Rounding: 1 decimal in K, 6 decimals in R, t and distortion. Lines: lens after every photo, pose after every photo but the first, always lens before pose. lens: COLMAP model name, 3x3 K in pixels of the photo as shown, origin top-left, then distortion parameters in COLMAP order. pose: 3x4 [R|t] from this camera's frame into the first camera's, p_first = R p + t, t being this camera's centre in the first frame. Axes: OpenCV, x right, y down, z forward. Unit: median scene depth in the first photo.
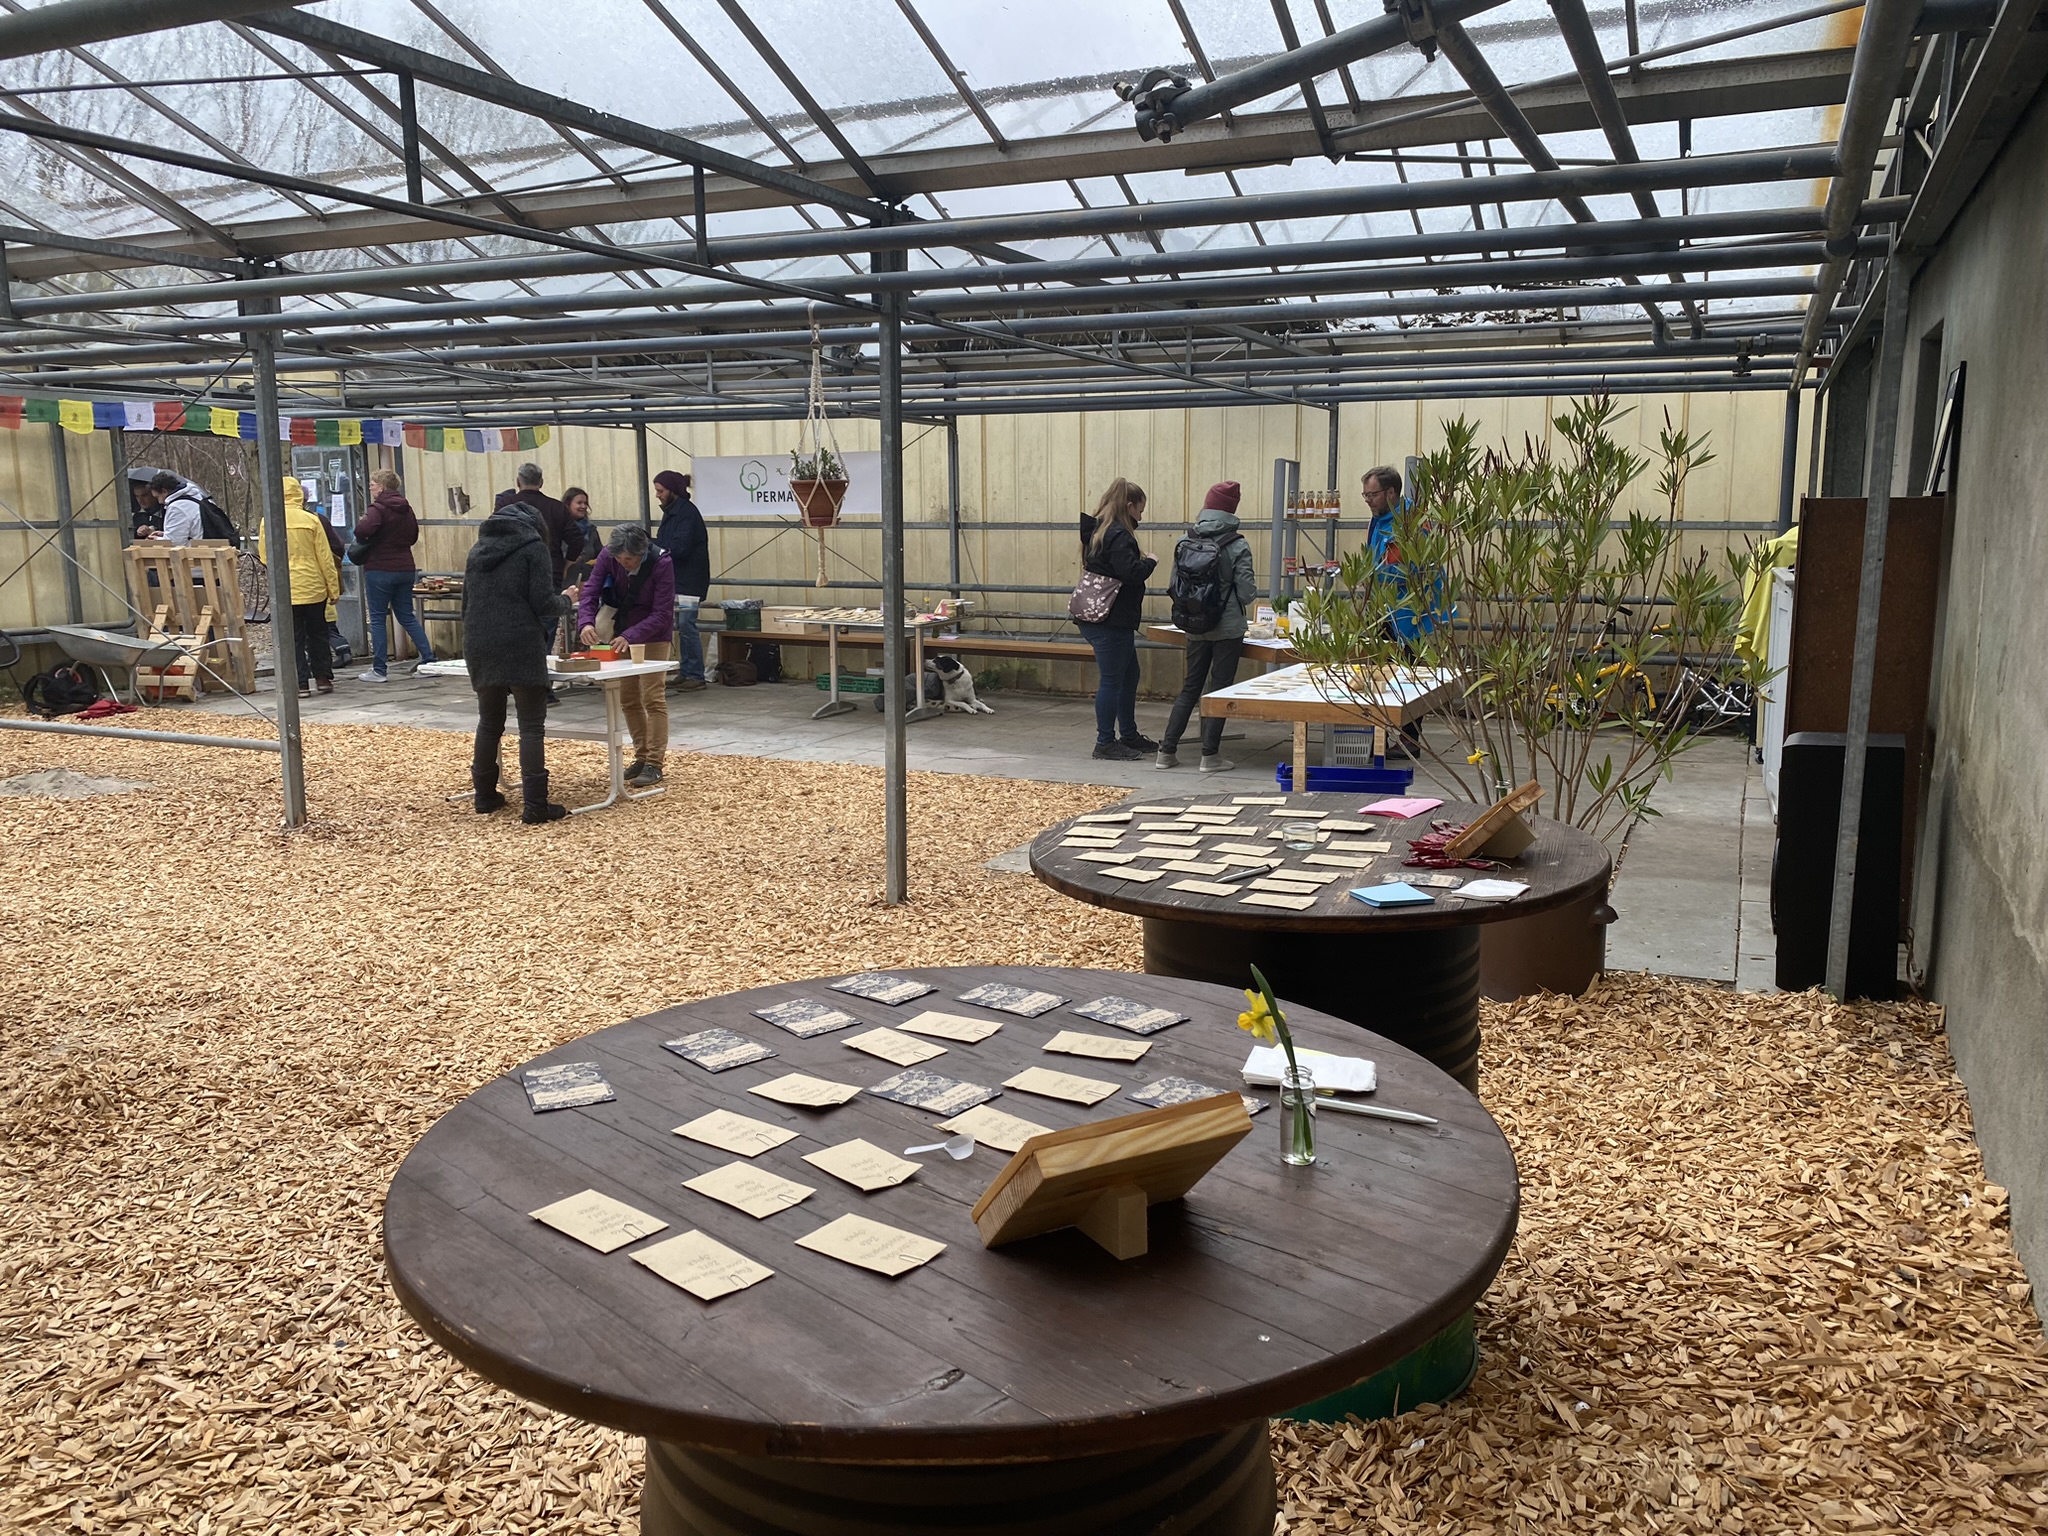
lens RADIAL K [[1559.8, 0, 1024.0], [0, 1559.8, 768.0], [0, 0, 1]] dist [0.070765, -0.160458]
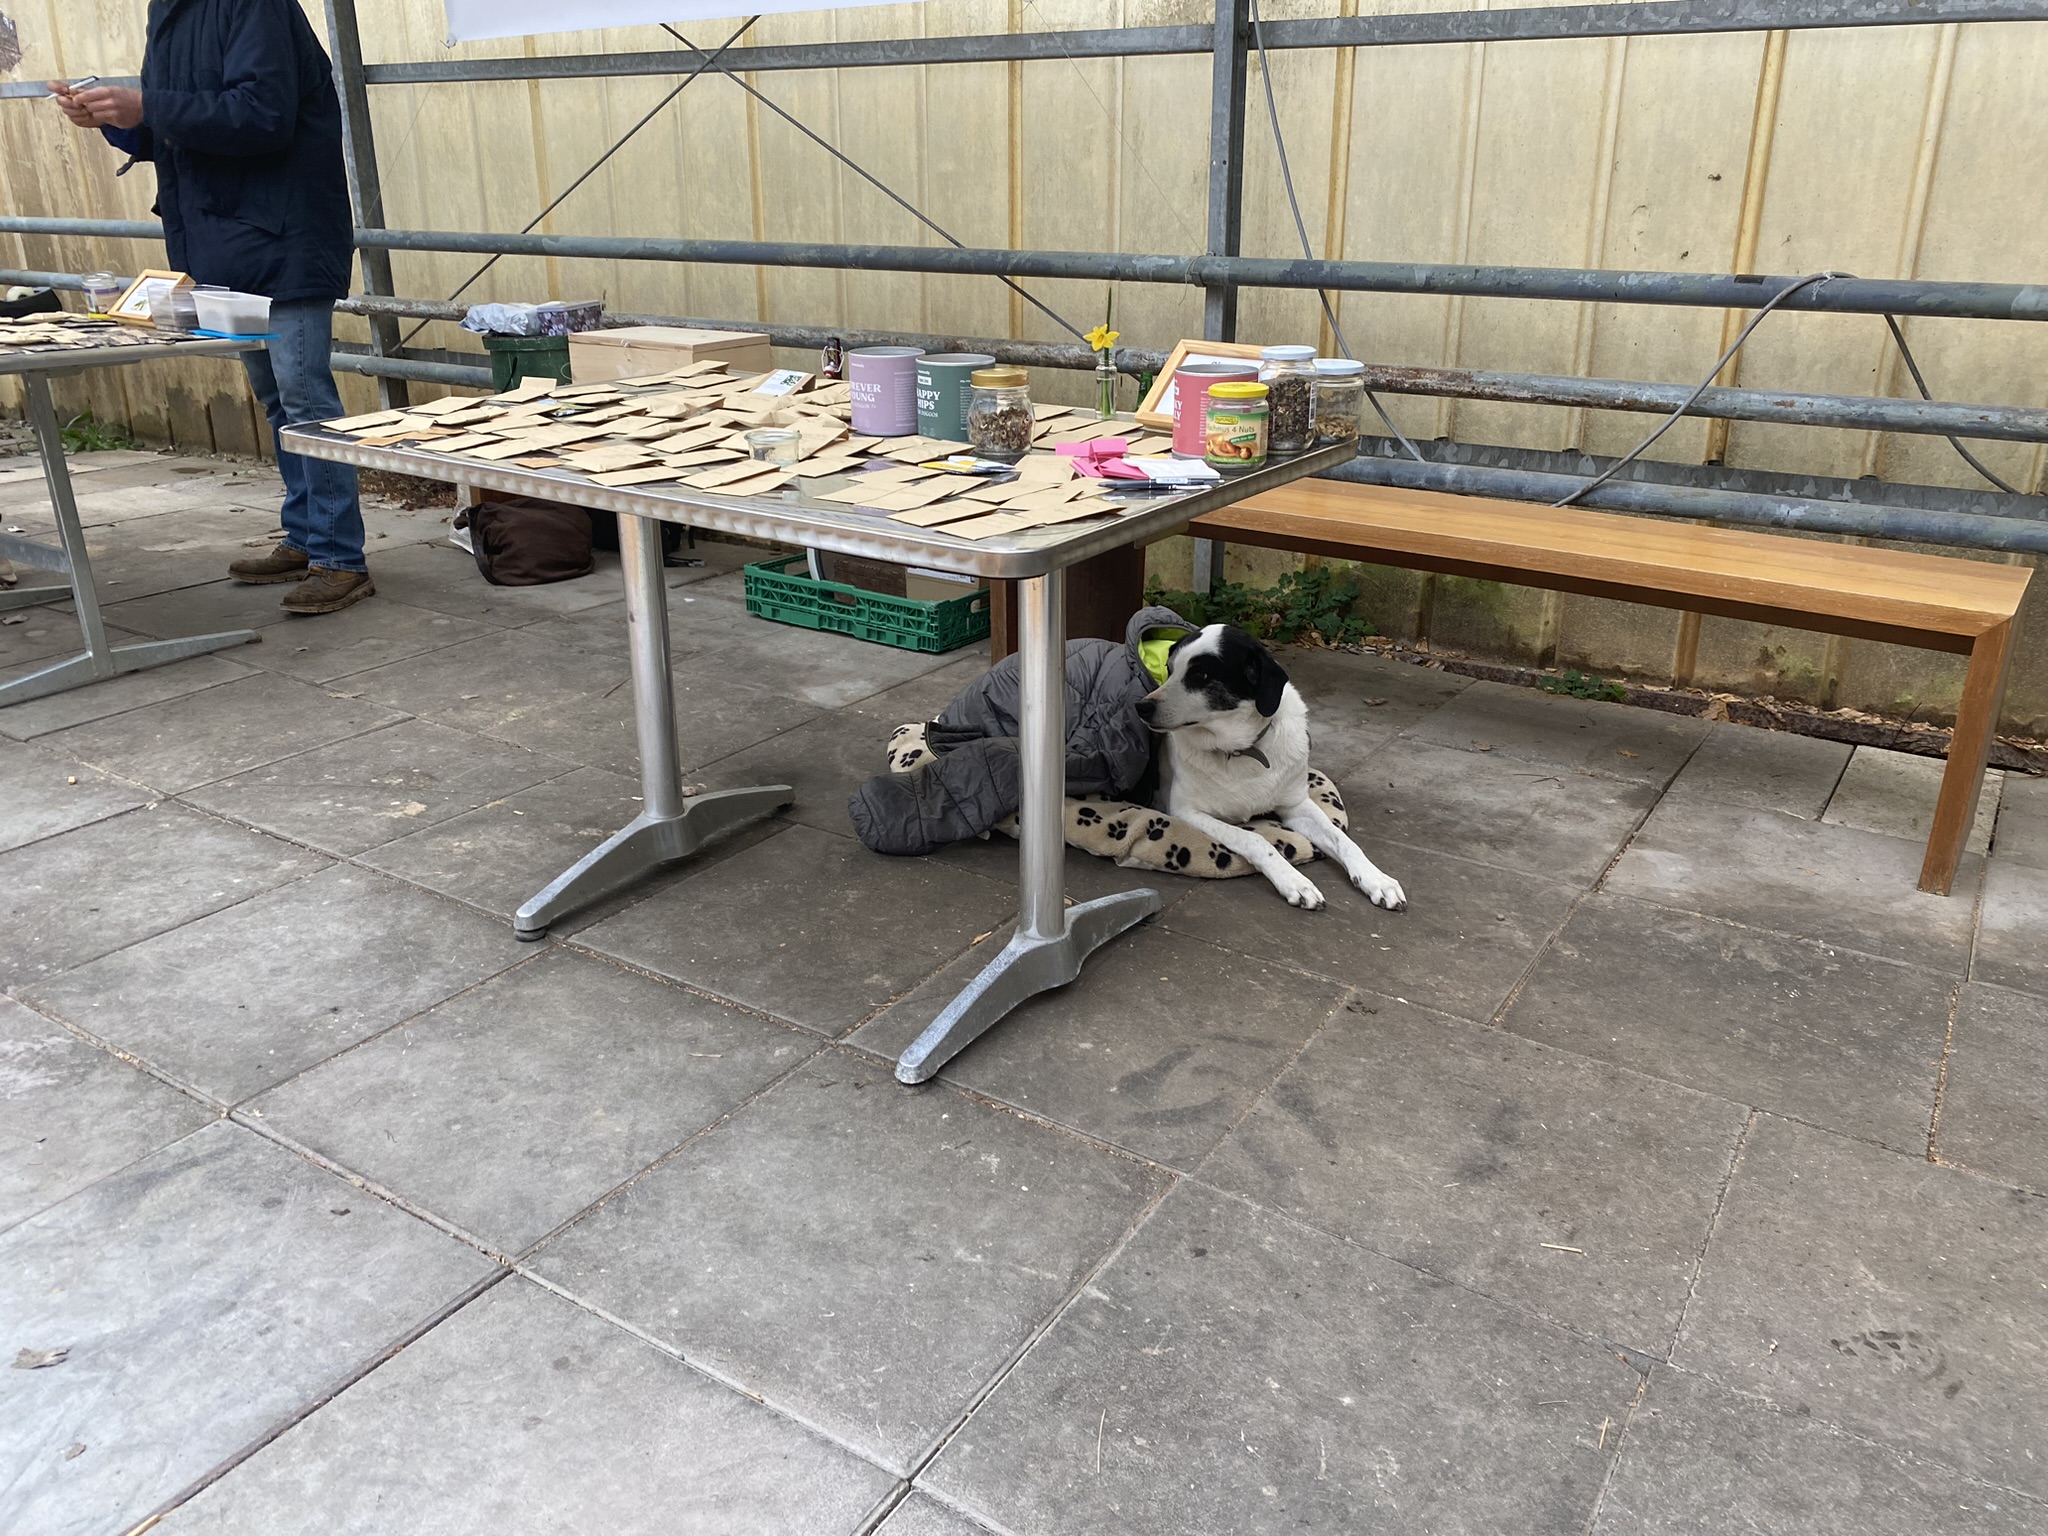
lens RADIAL K [[1559.8, 0, 1024.0], [0, 1559.8, 768.0], [0, 0, 1]] dist [0.070765, -0.160458]
pose [[0.990374, 0.055158, -0.126953, -0.038929], [-0.029852, 0.980703, 0.193212, -0.082021], [0.135160, -0.187562, 0.972909, 0.708036]]
